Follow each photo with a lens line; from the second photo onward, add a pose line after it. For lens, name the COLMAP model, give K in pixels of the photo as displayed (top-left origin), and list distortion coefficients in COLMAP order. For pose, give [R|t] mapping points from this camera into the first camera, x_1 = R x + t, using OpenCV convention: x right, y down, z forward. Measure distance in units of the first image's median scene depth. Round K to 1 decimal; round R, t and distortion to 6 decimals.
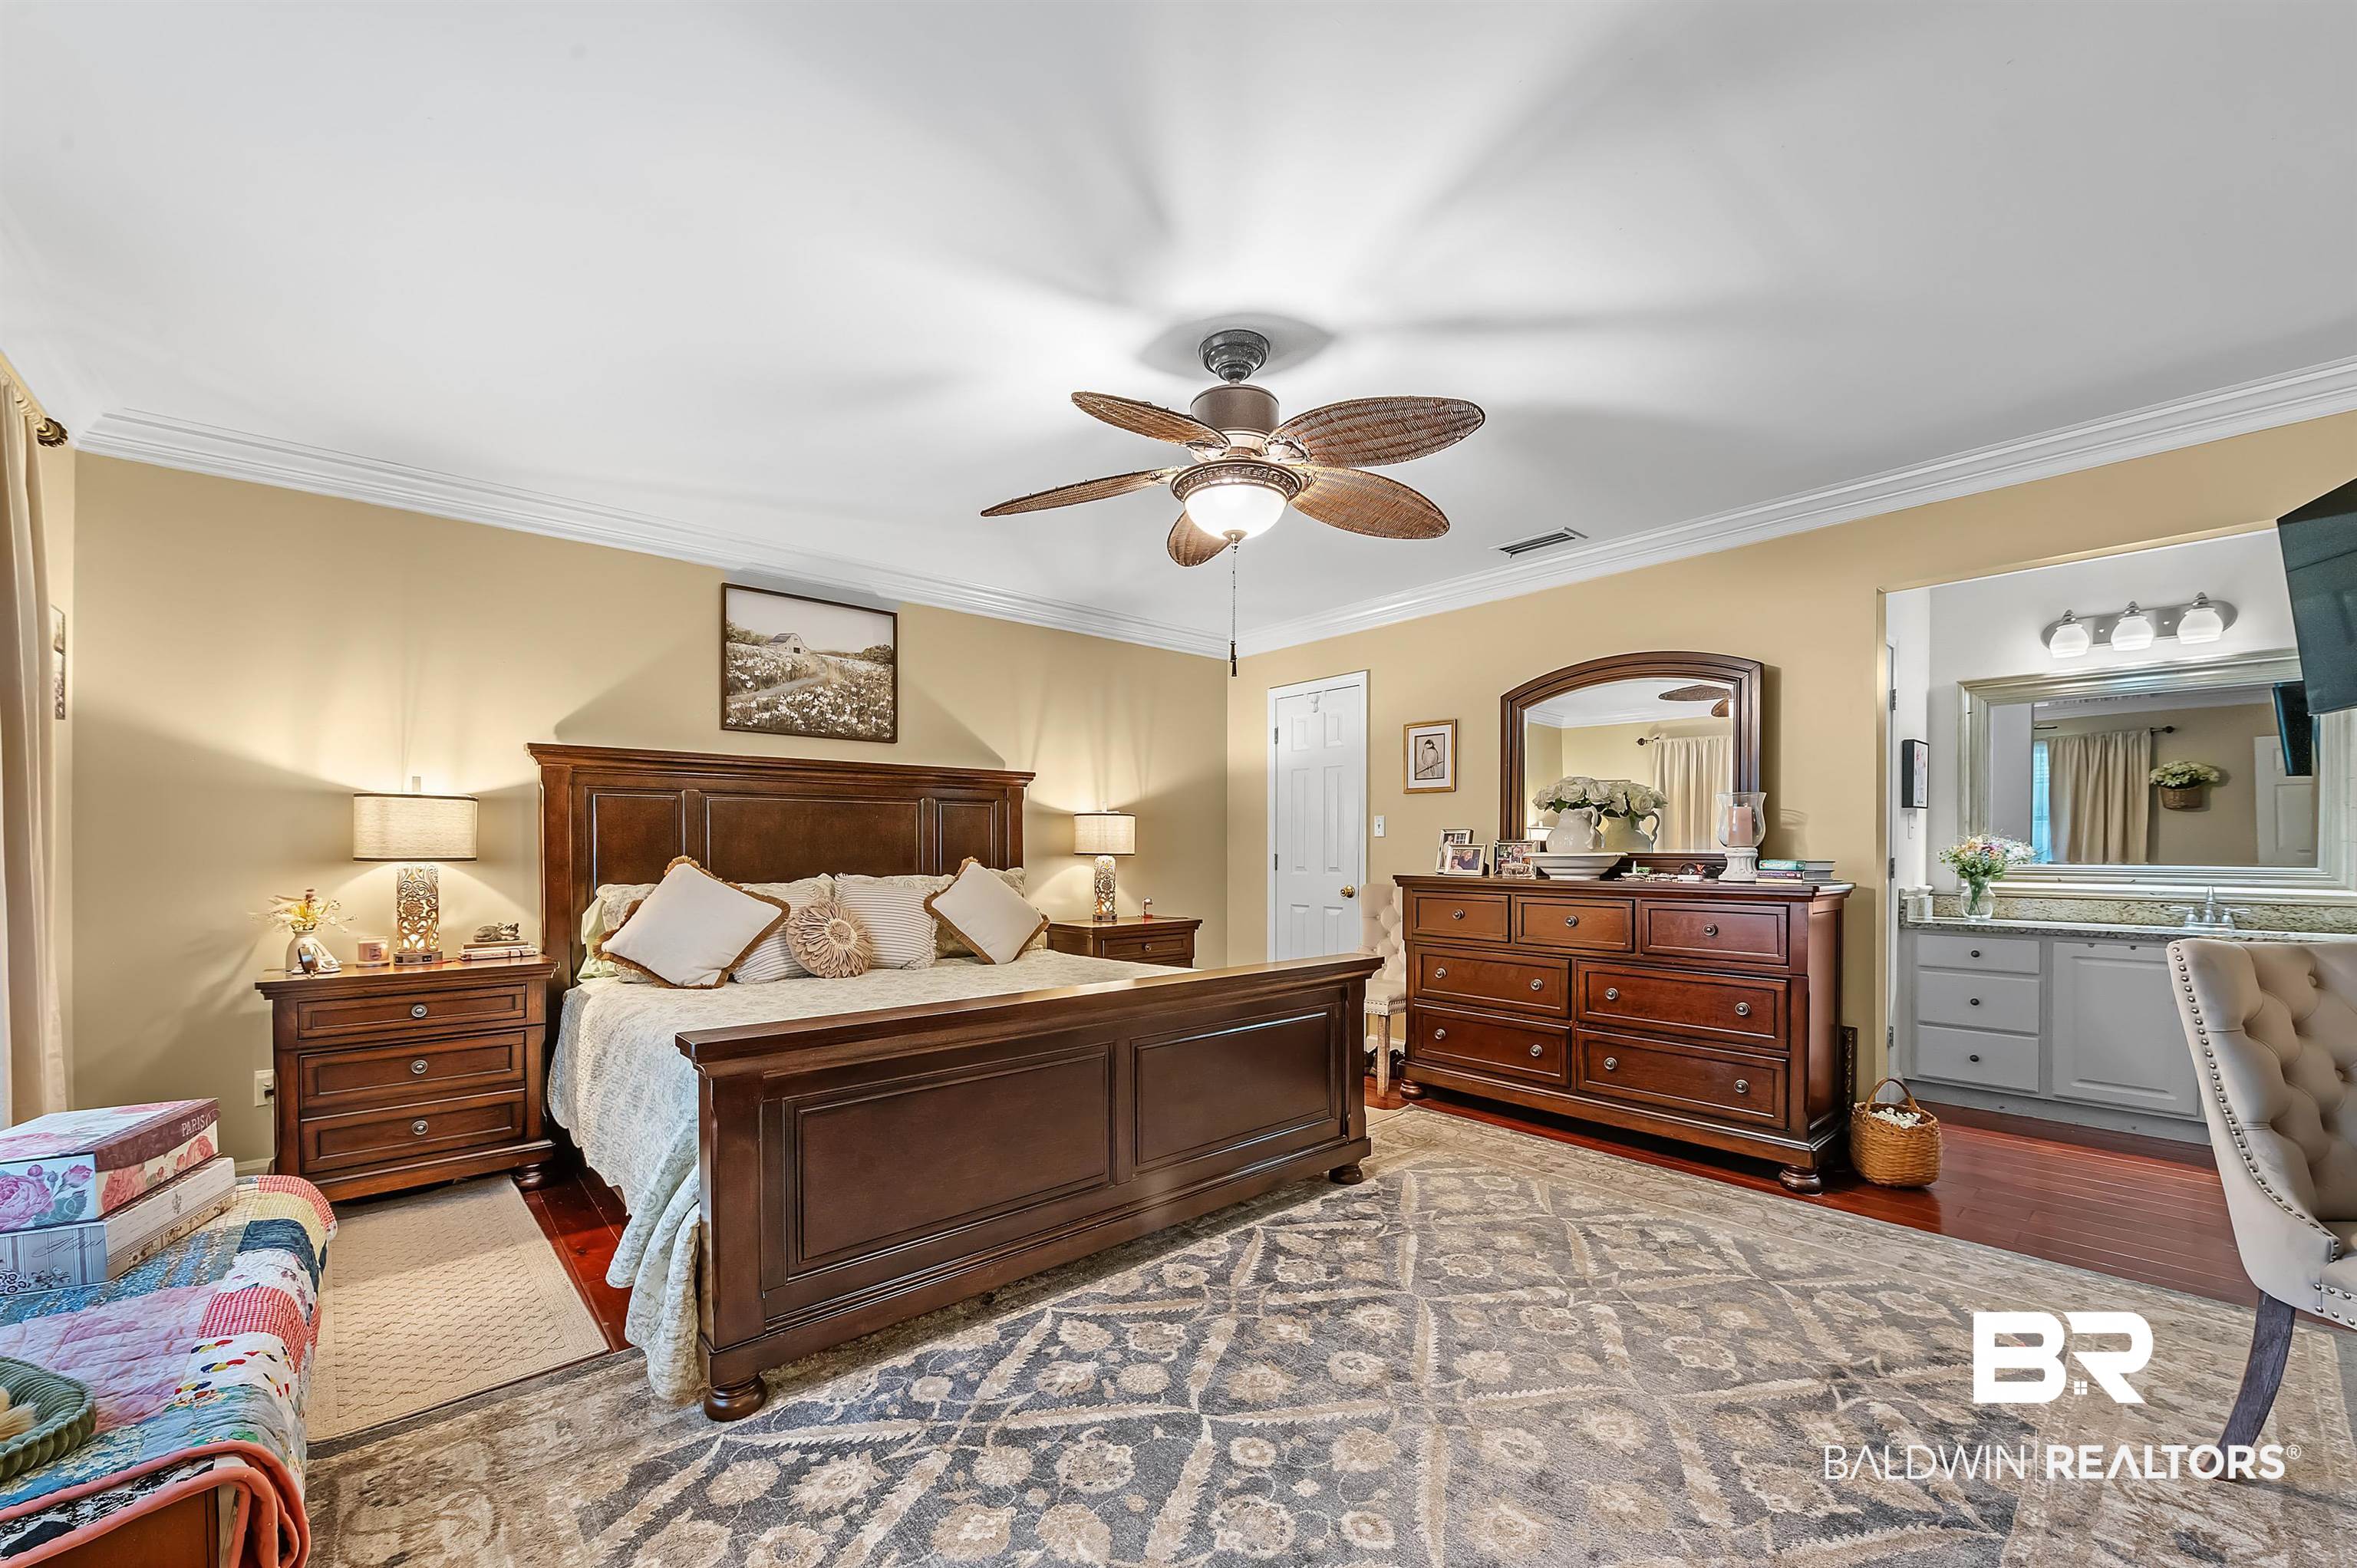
lens RADIAL K [[941.5, 0, 1162.5], [0, 941.5, 862.9], [0, 0, 1]] dist [-0.003918, -0.000129]
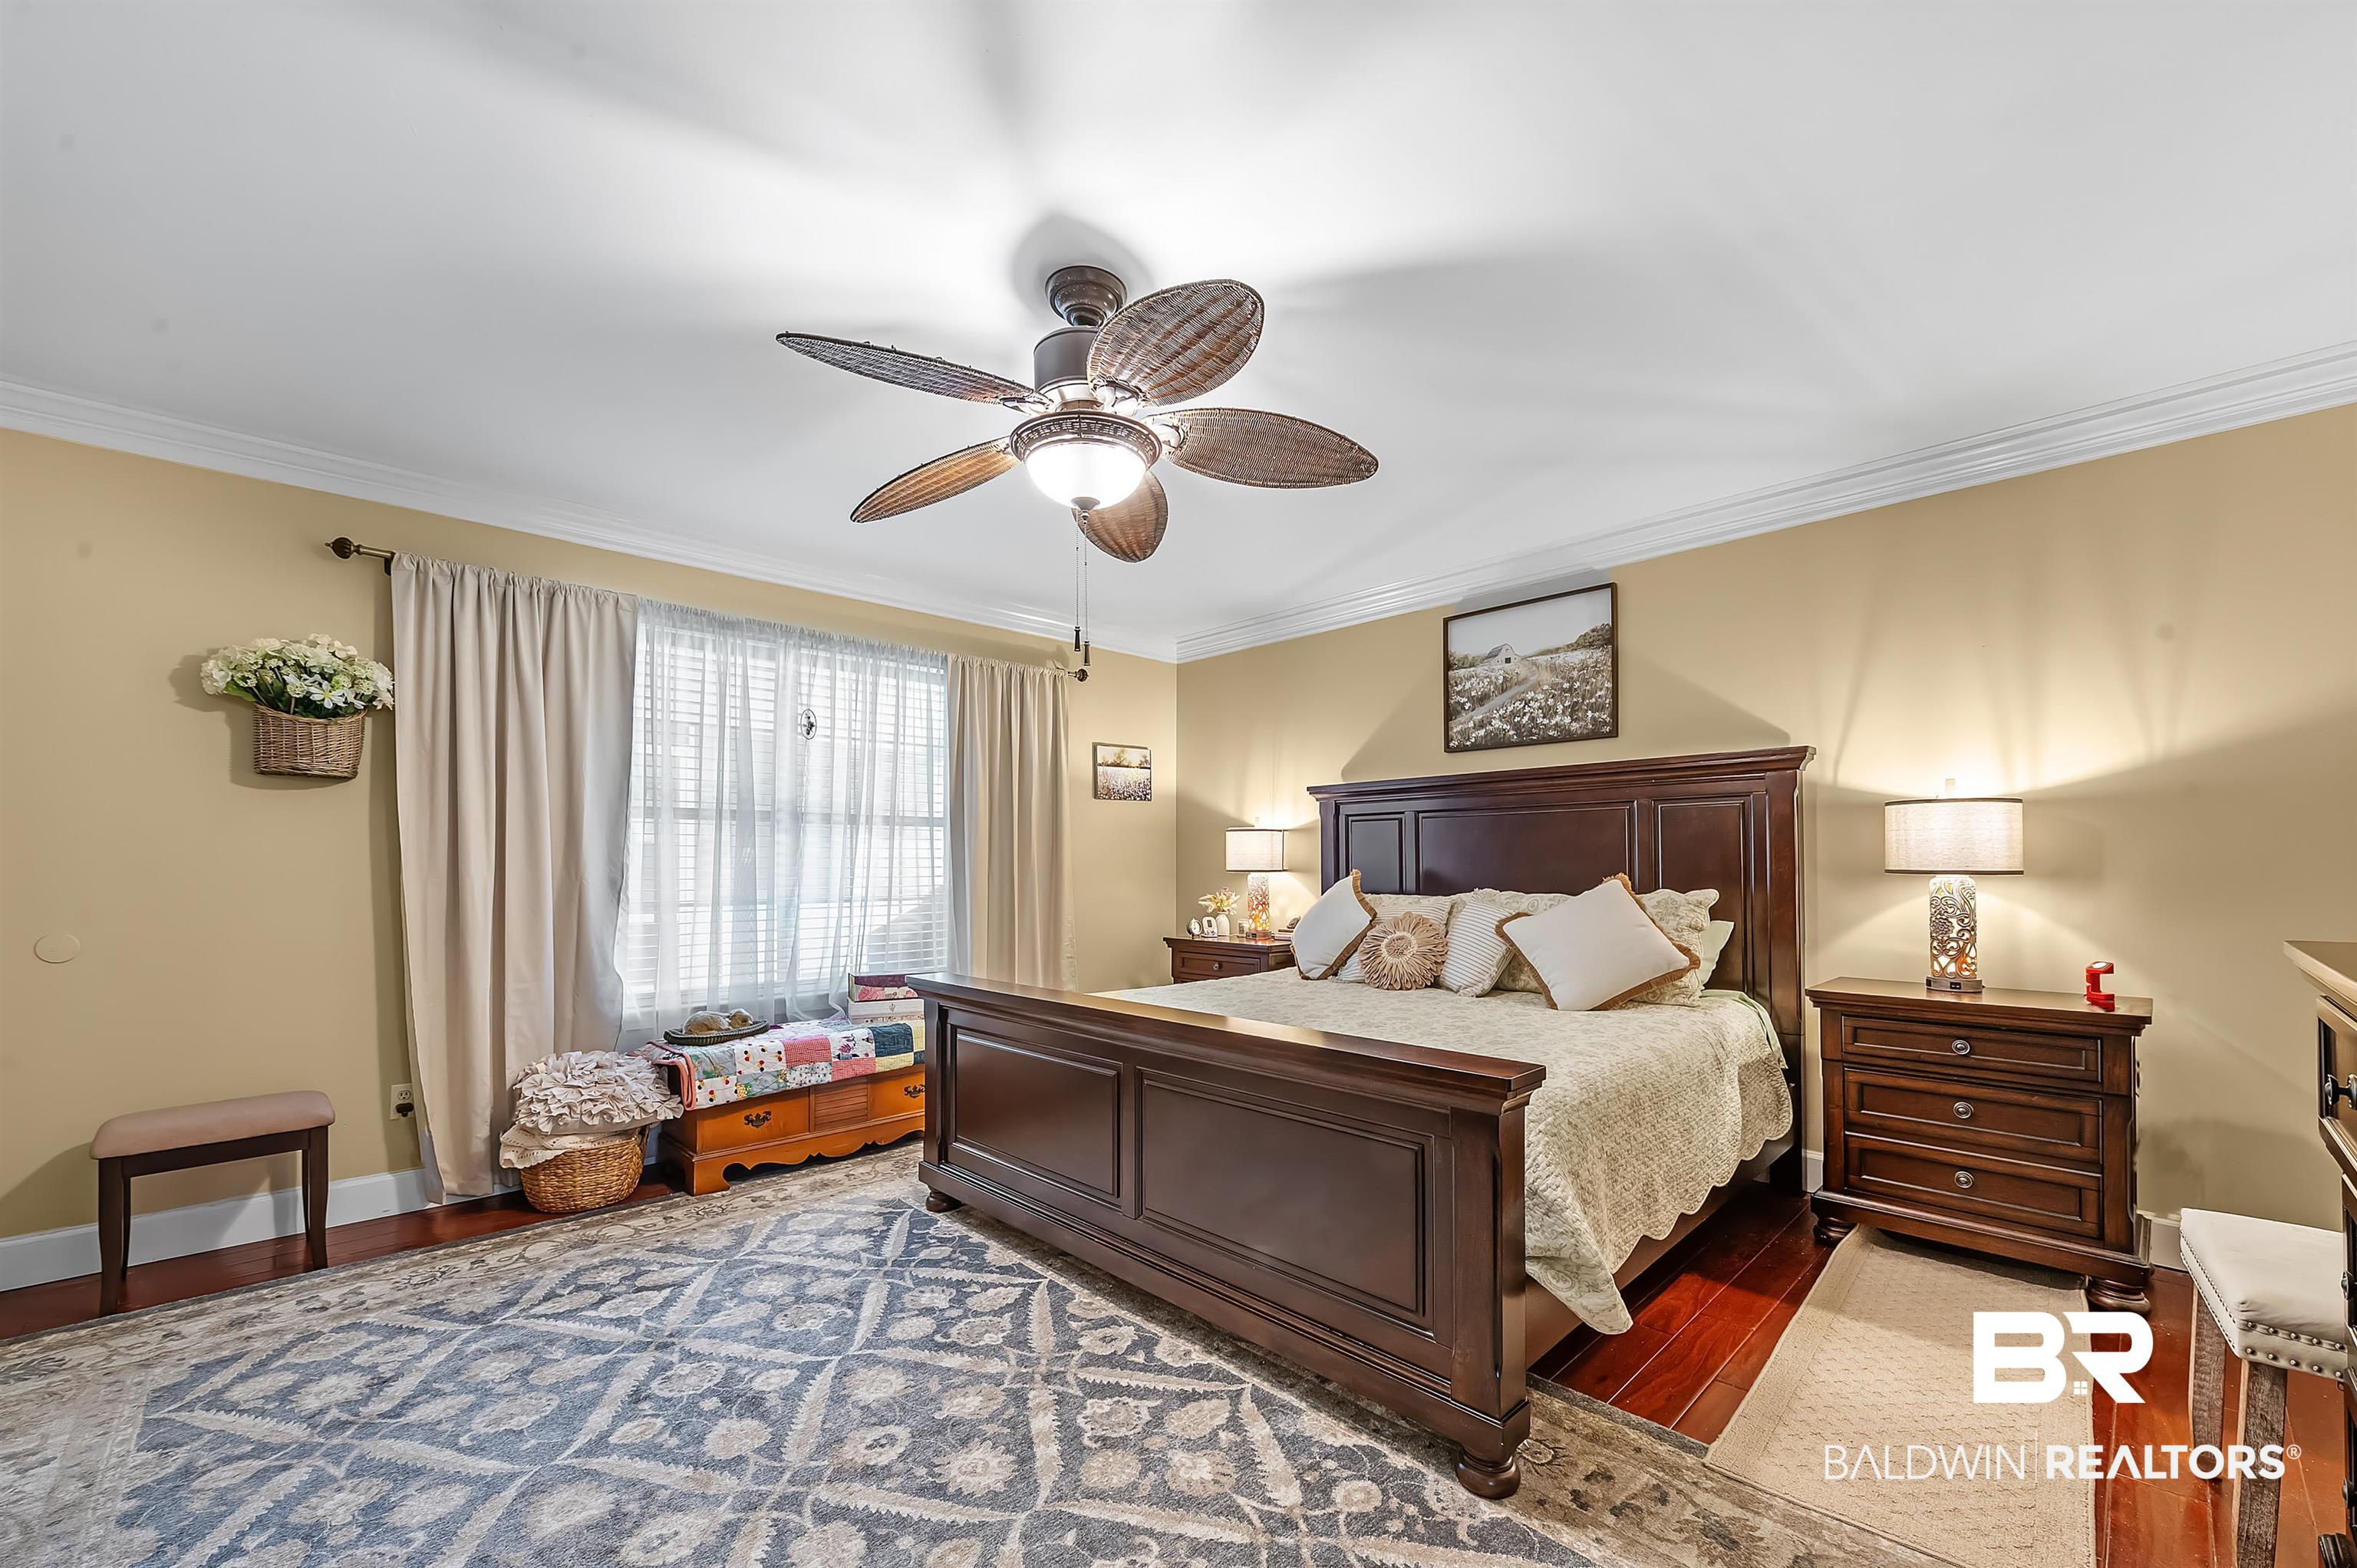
lens RADIAL K [[941.5, 0, 1203.8], [0, 941.5, 850.0], [0, 0, 1]] dist [-0.003918, -0.000129]
pose [[0.066128, -0.019707, -0.997617, 0.597365], [-0.018089, 0.999617, -0.020946, -0.003150], [0.997647, 0.019431, 0.065746, 0.664269]]
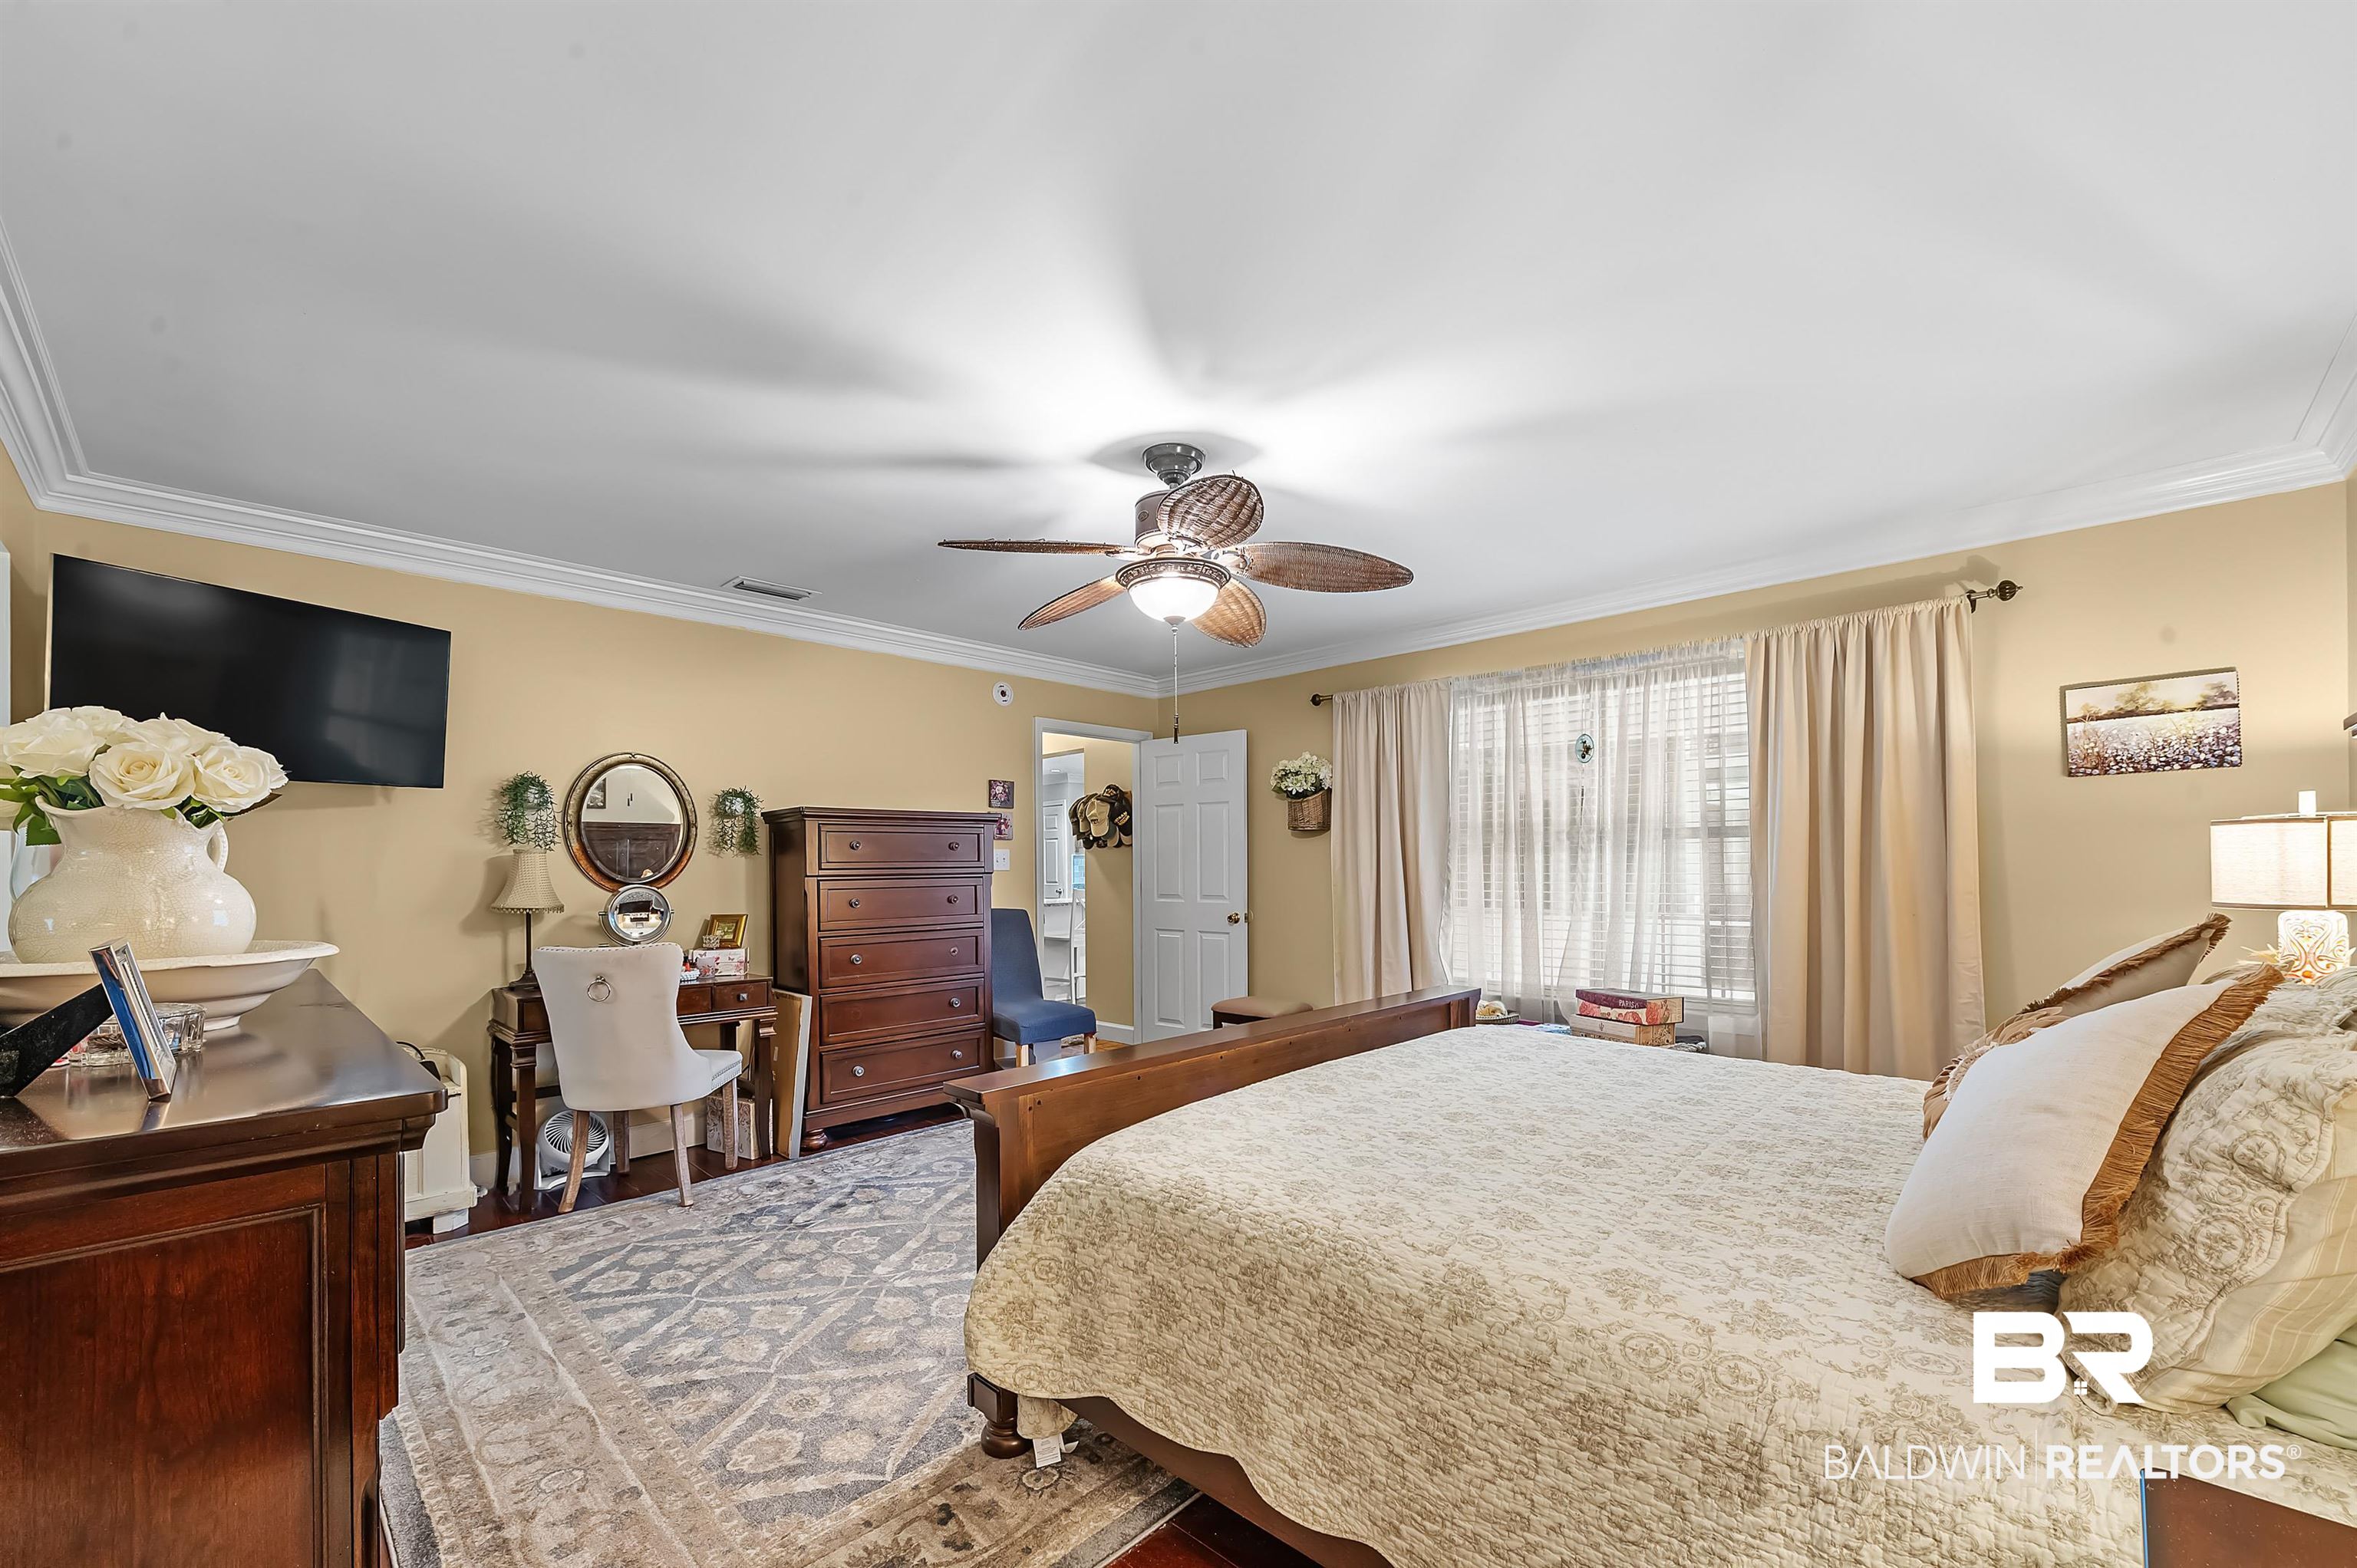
lens RADIAL K [[941.5, 0, 1181.0], [0, 941.5, 855.2], [0, 0, 1]] dist [-0.003918, -0.000129]
pose [[-0.995727, 0.006086, -0.092143, 0.114654], [0.005151, 0.999933, 0.010381, -0.043788], [0.092200, 0.009862, -0.995692, 1.342034]]
